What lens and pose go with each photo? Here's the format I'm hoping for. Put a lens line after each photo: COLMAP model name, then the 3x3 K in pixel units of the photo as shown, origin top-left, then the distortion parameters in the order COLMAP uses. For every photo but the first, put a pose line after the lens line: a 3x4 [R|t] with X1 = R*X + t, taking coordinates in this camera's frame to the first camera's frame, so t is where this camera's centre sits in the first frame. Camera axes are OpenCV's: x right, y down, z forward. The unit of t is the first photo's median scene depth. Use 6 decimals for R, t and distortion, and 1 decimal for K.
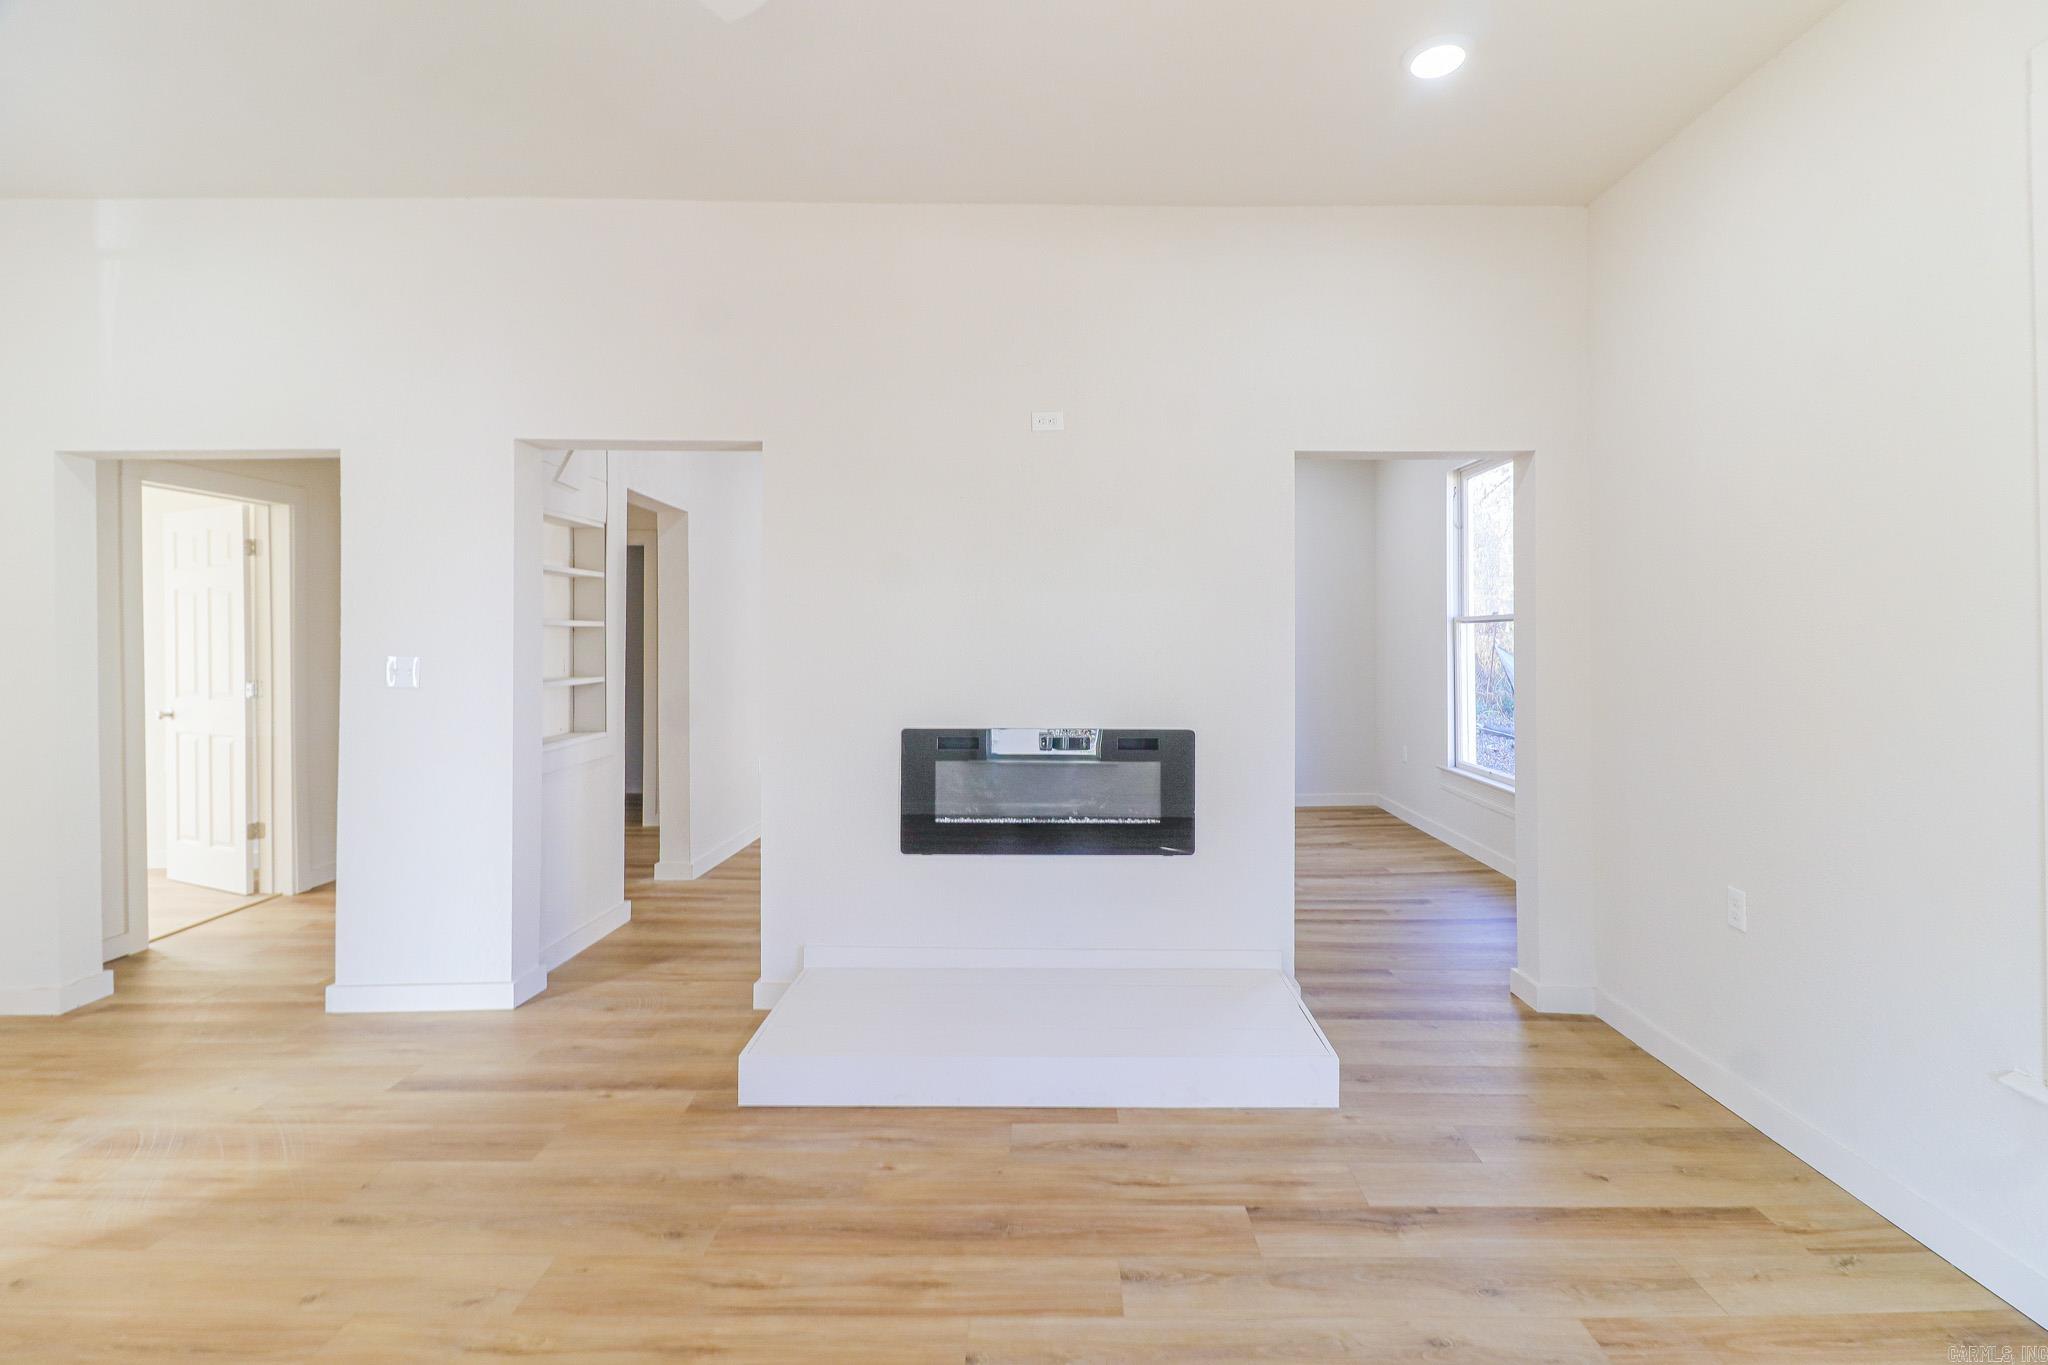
lens RADIAL K [[952.8, 0, 1055.2], [0, 952.8, 646.9], [0, 0, 1]] dist [0.004230, -0.006691]
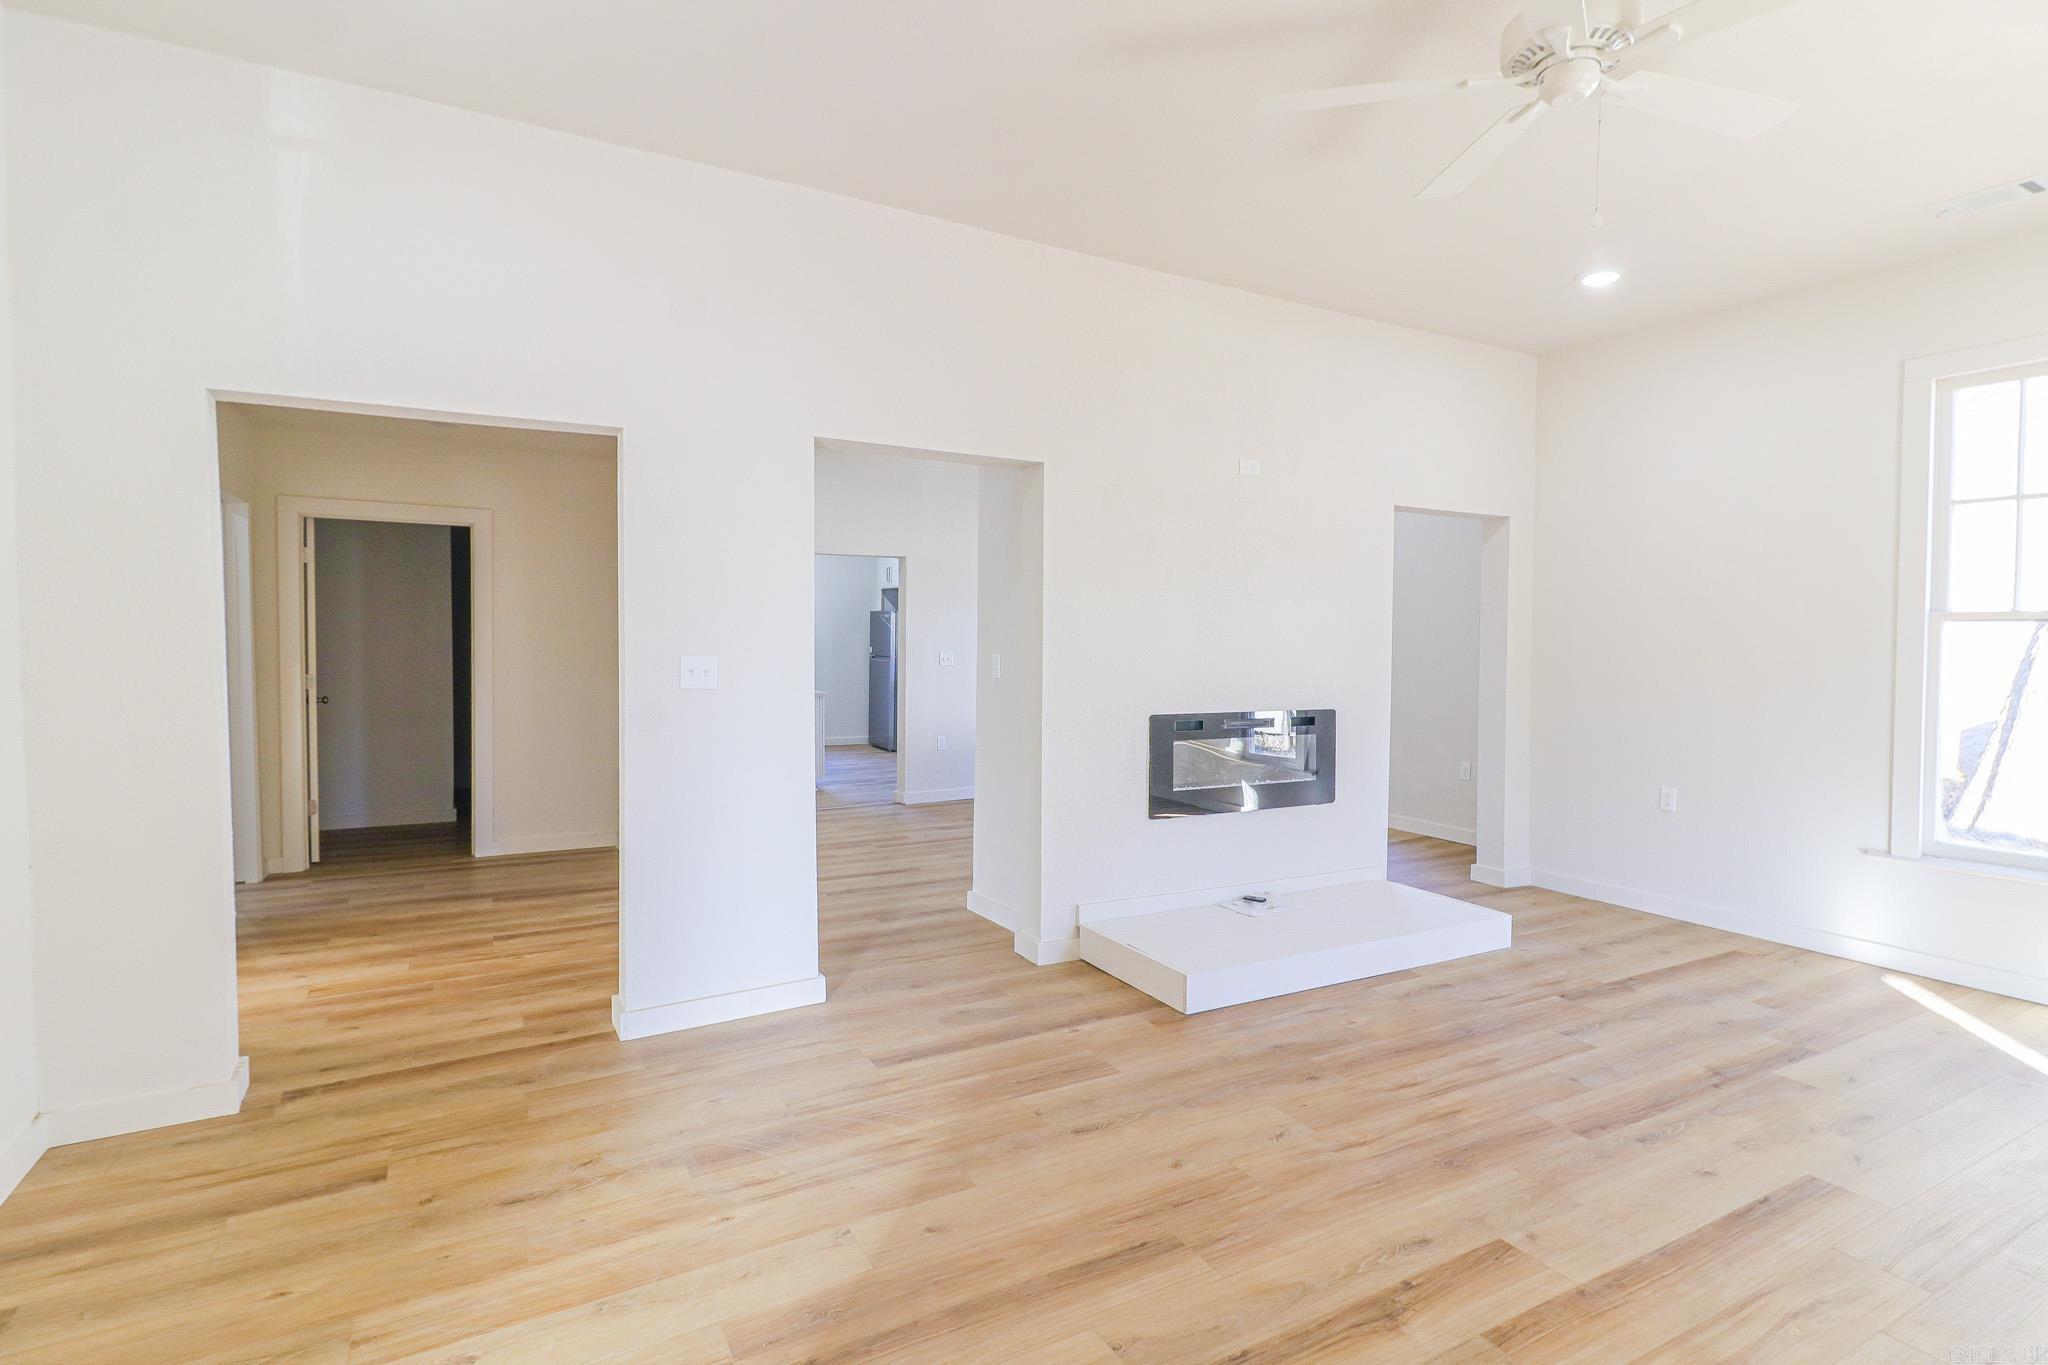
lens RADIAL K [[992.0, 0, 1017.8], [0, 992.0, 688.9], [0, 0, 1]] dist [0.017878, -0.019833]
pose [[0.883000, -0.018028, 0.469026, -1.284712], [-0.000393, 0.999233, 0.039149, 0.005753], [-0.469372, -0.034753, 0.882316, -0.031859]]
